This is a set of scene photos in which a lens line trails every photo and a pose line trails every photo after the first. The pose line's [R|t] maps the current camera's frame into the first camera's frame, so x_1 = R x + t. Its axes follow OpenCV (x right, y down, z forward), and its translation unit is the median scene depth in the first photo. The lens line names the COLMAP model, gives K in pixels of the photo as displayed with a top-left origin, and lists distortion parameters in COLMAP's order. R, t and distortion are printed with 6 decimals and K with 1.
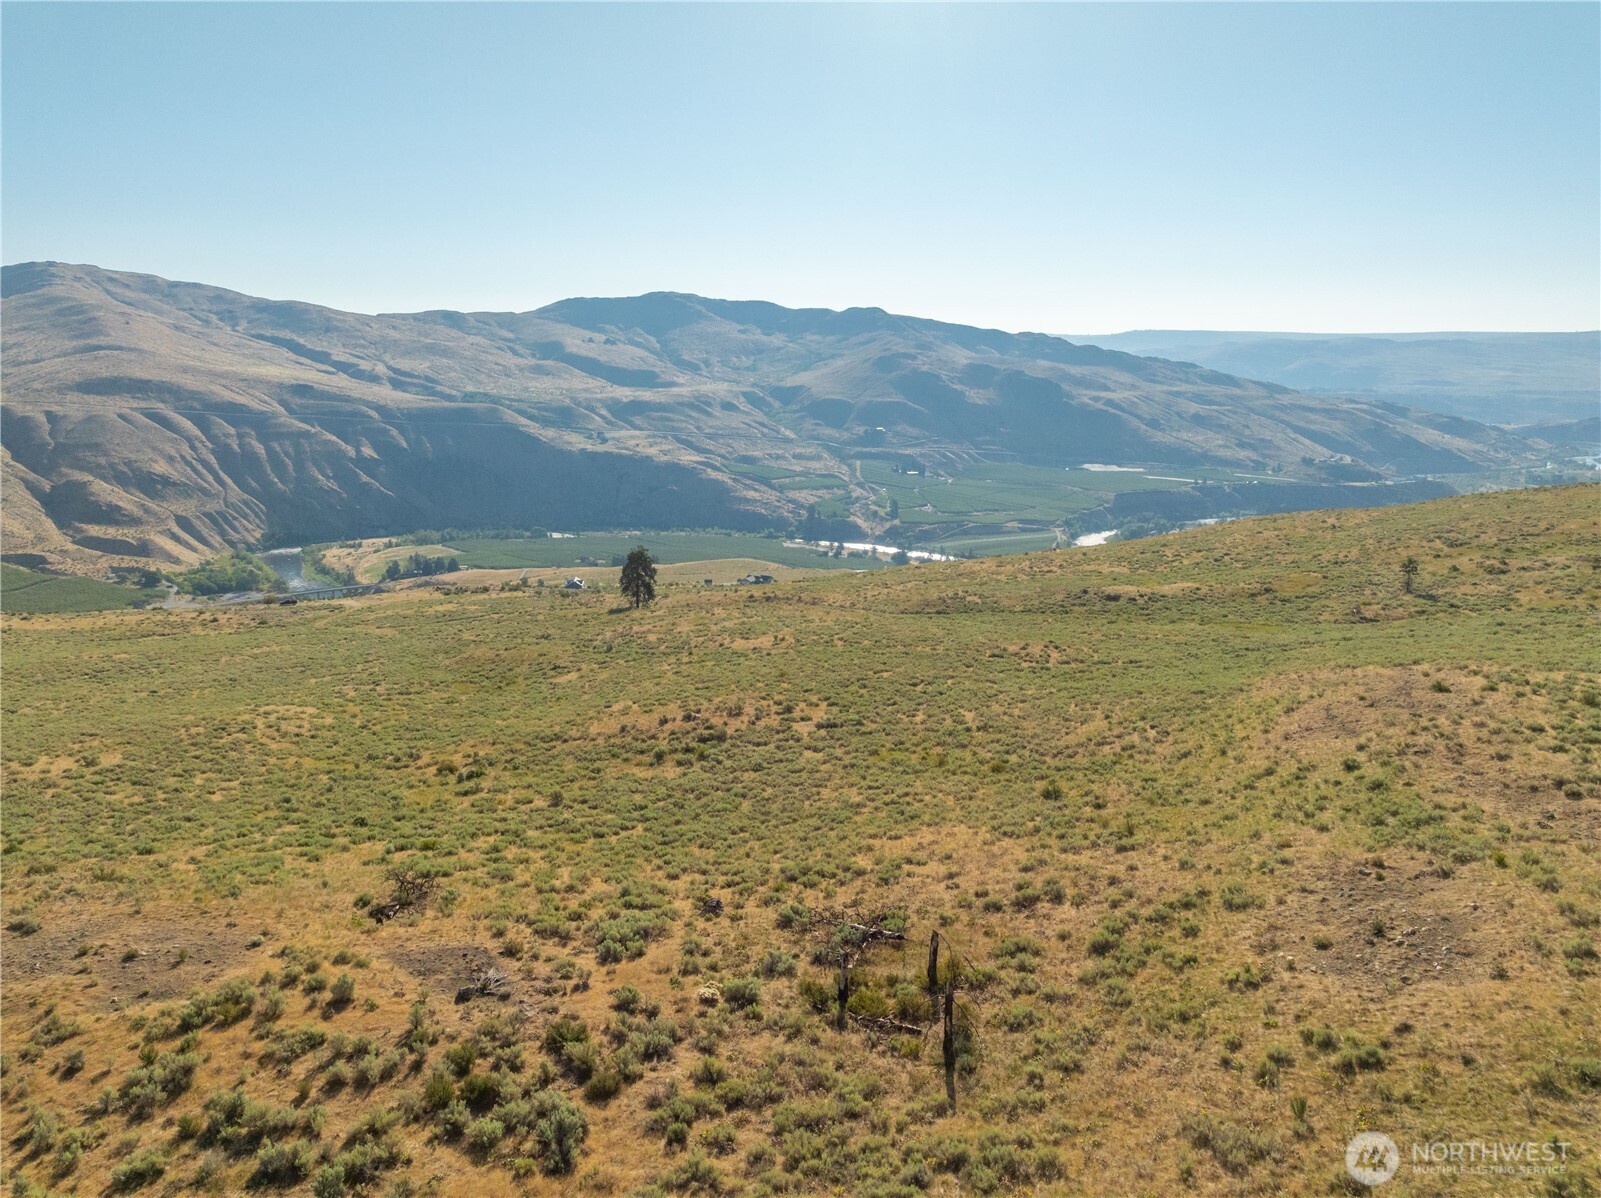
lens RADIAL K [[1123.4, 0, 801.1], [0, 1123.4, 602.1], [0, 0, 1]] dist [-0.038233, -0.002225]
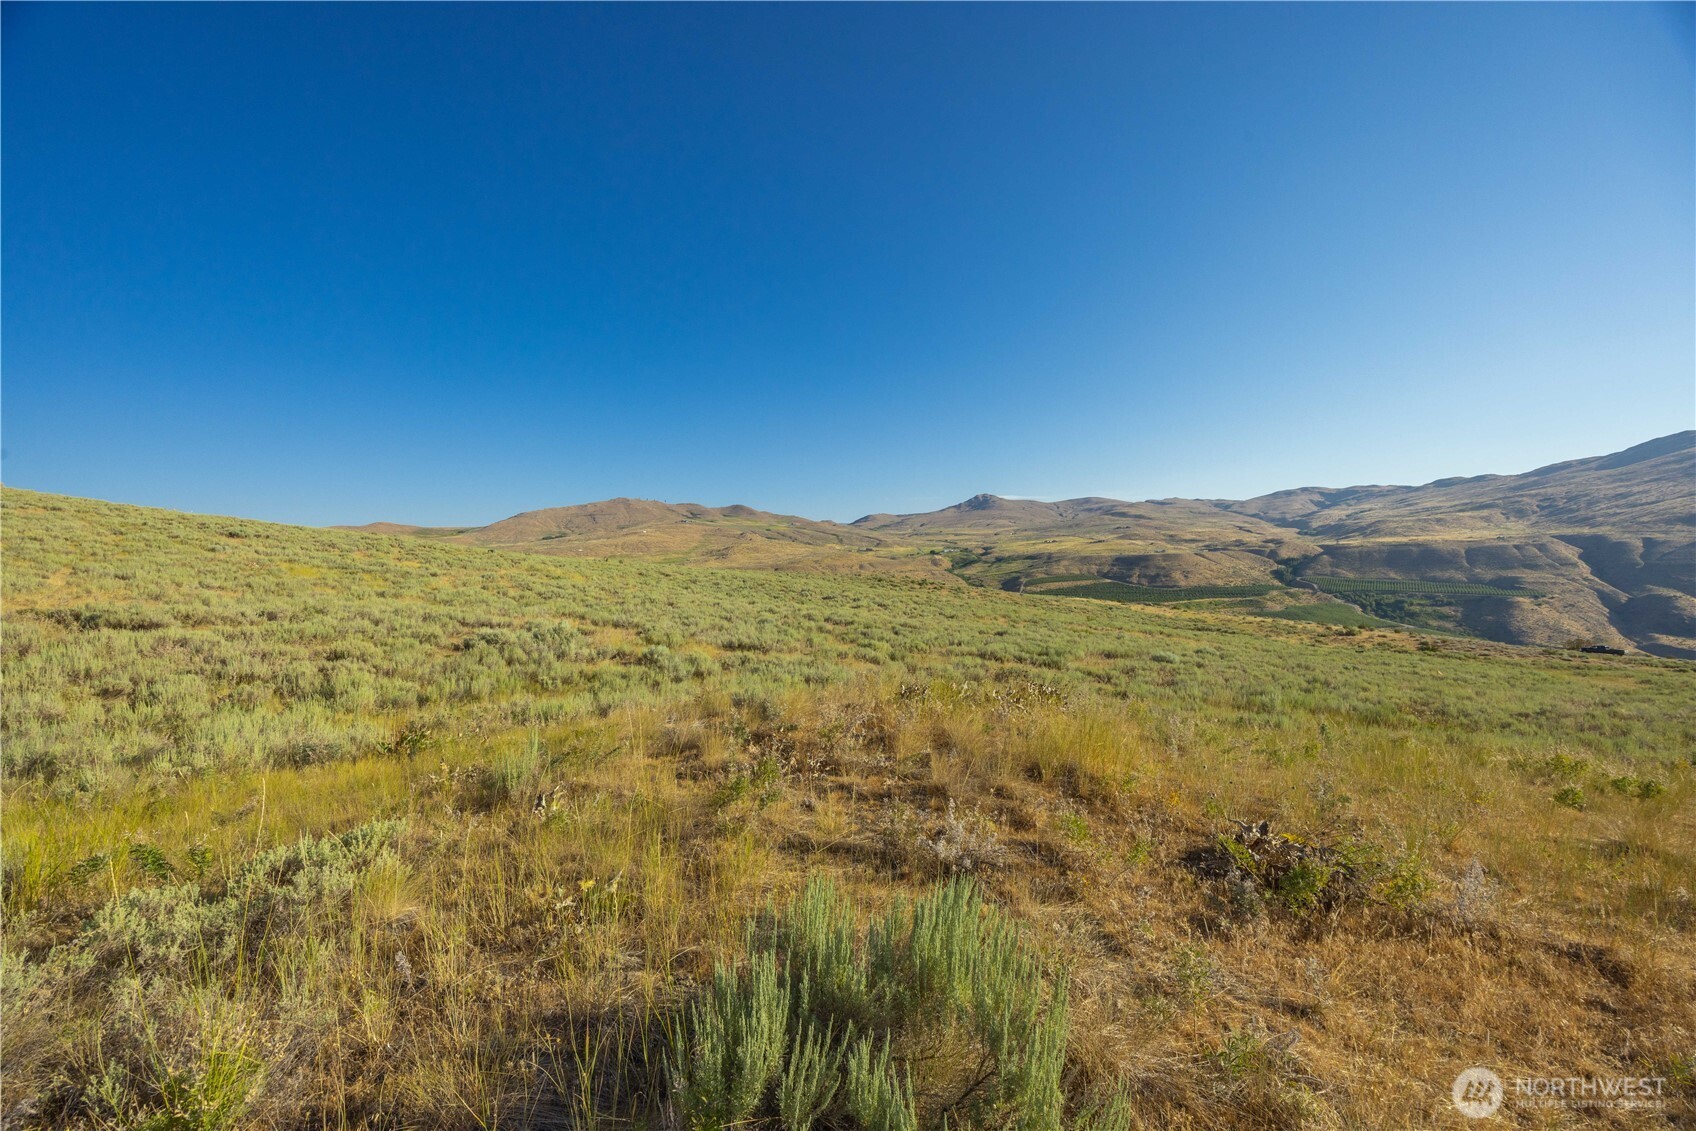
lens RADIAL K [[637.3, 0, 839.7], [0, 637.3, 565.4], [0, 0, 1]] dist [-0.007500, 0.000644]
pose [[0.021892, 0.005229, -0.999747, -0.029577], [-0.179246, 0.983803, 0.001220, 0.004638], [0.983561, 0.179174, 0.022475, 0.115215]]
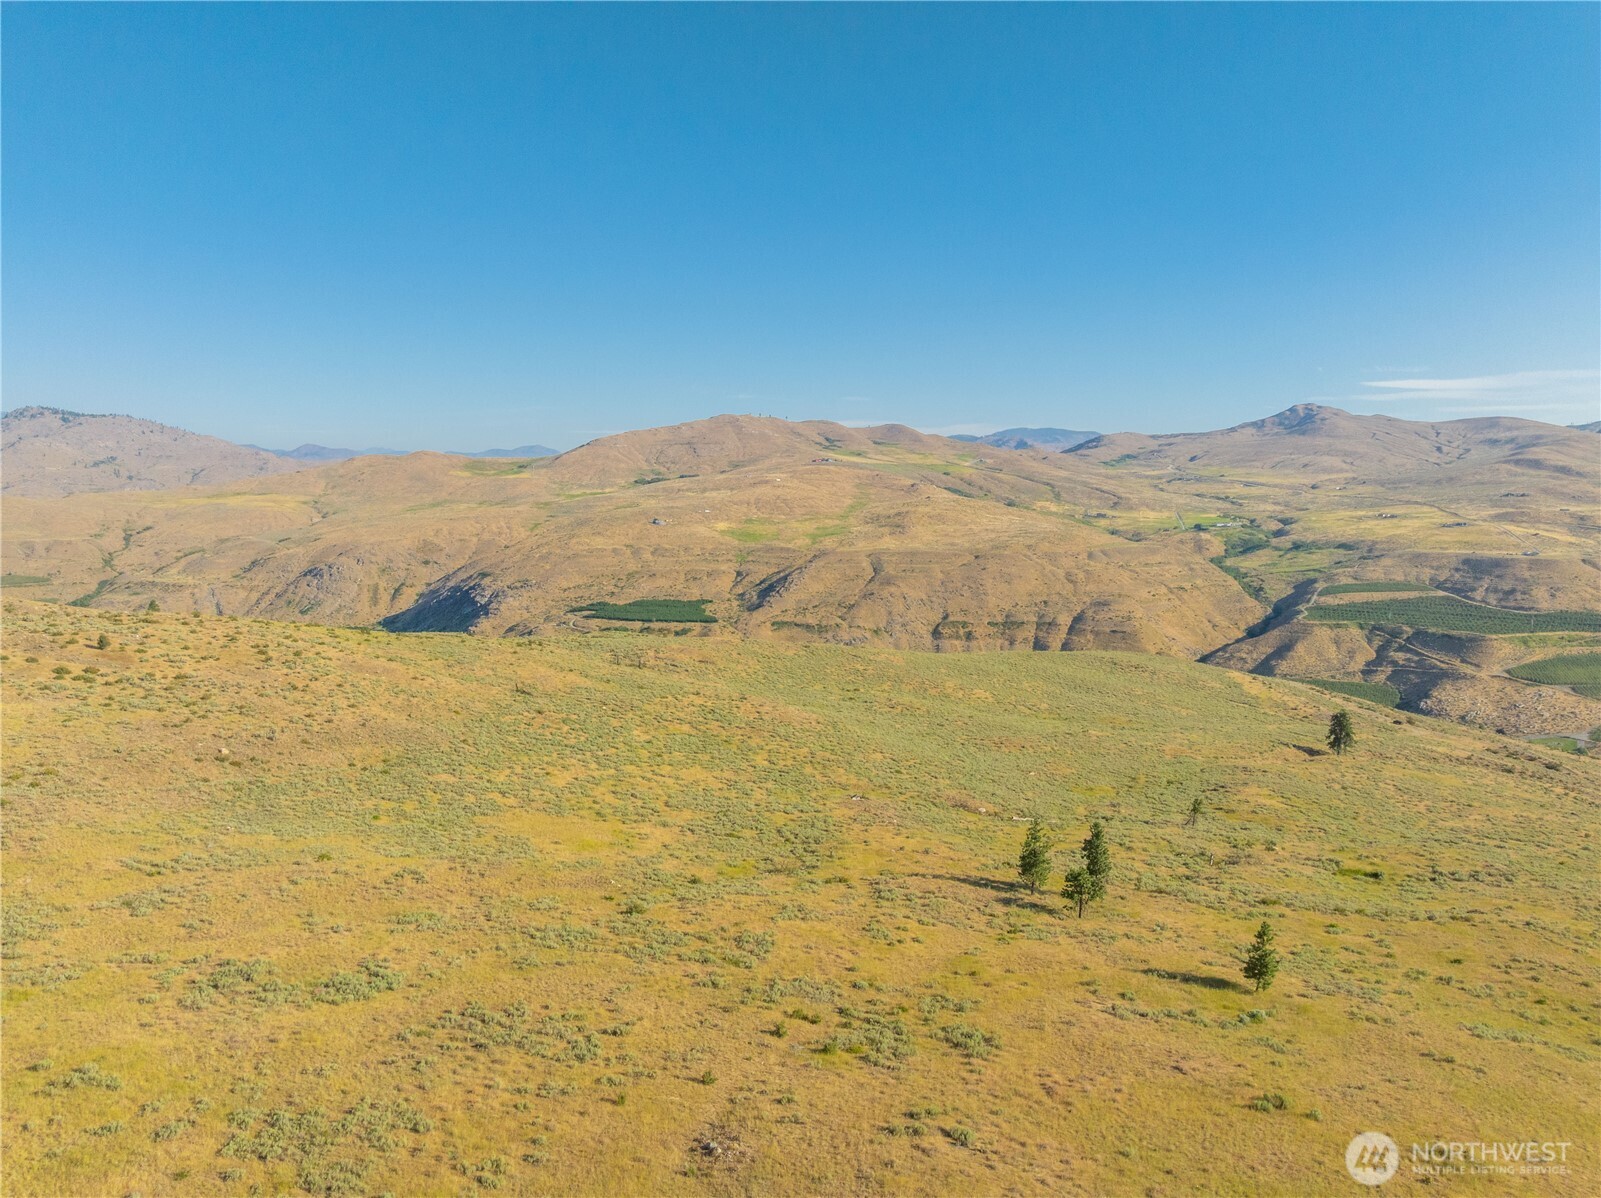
lens RADIAL K [[1123.4, 0, 801.2], [0, 1123.4, 601.3], [0, 0, 1]] dist [-0.038233, -0.002225]
pose [[-0.188082, 0.096827, -0.977369, 0.192707], [-0.204822, 0.969382, 0.135451, -0.033868], [0.960559, 0.225663, -0.162491, 0.086838]]
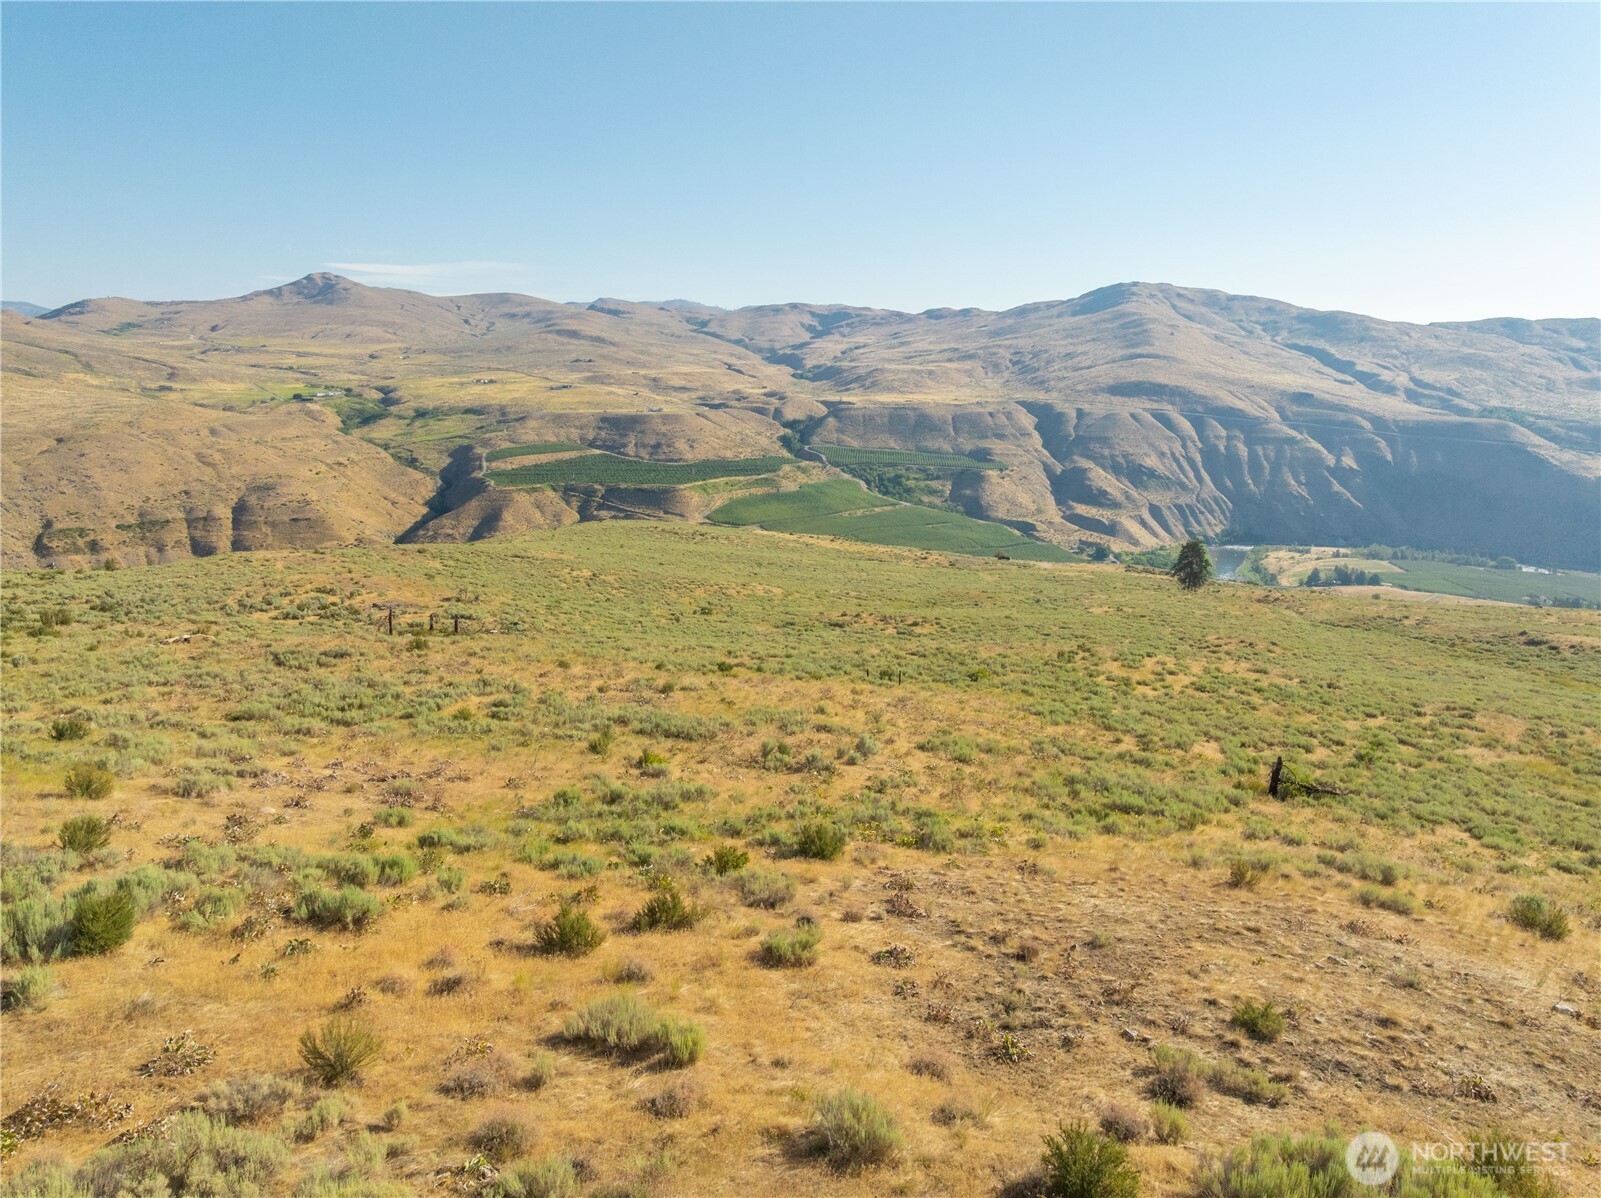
lens RADIAL K [[1123.4, 0, 802.3], [0, 1123.4, 603.8], [0, 0, 1]] dist [-0.038233, -0.002225]
pose [[0.624842, 0.158011, -0.764595, 0.071041], [-0.163089, 0.984118, 0.070098, 0.000012], [0.763528, 0.080897, 0.640688, 0.001711]]
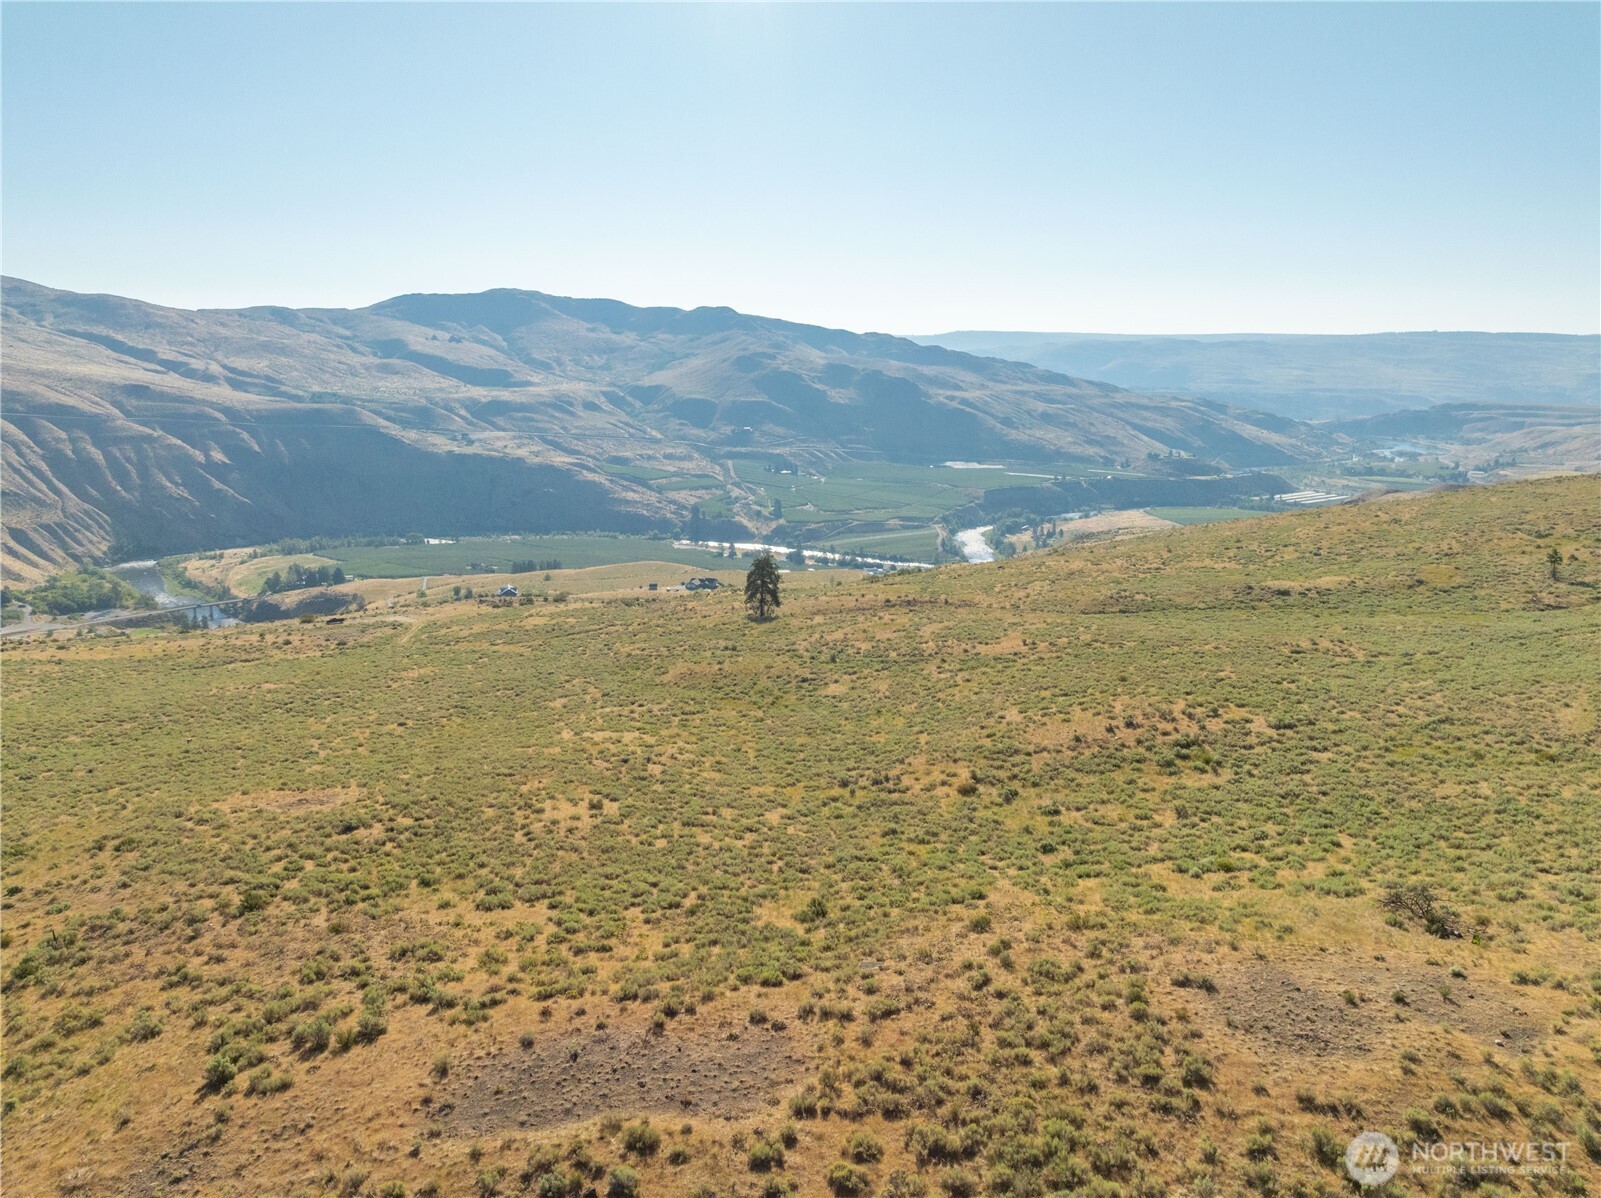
lens RADIAL K [[1123.4, 0, 802.9], [0, 1123.4, 603.1], [0, 0, 1]] dist [-0.038233, -0.002225]
pose [[0.987807, -0.028167, 0.153117, -0.040346], [0.027890, 0.999603, 0.003959, -0.001316], [-0.153168, 0.000359, 0.988200, 0.003621]]
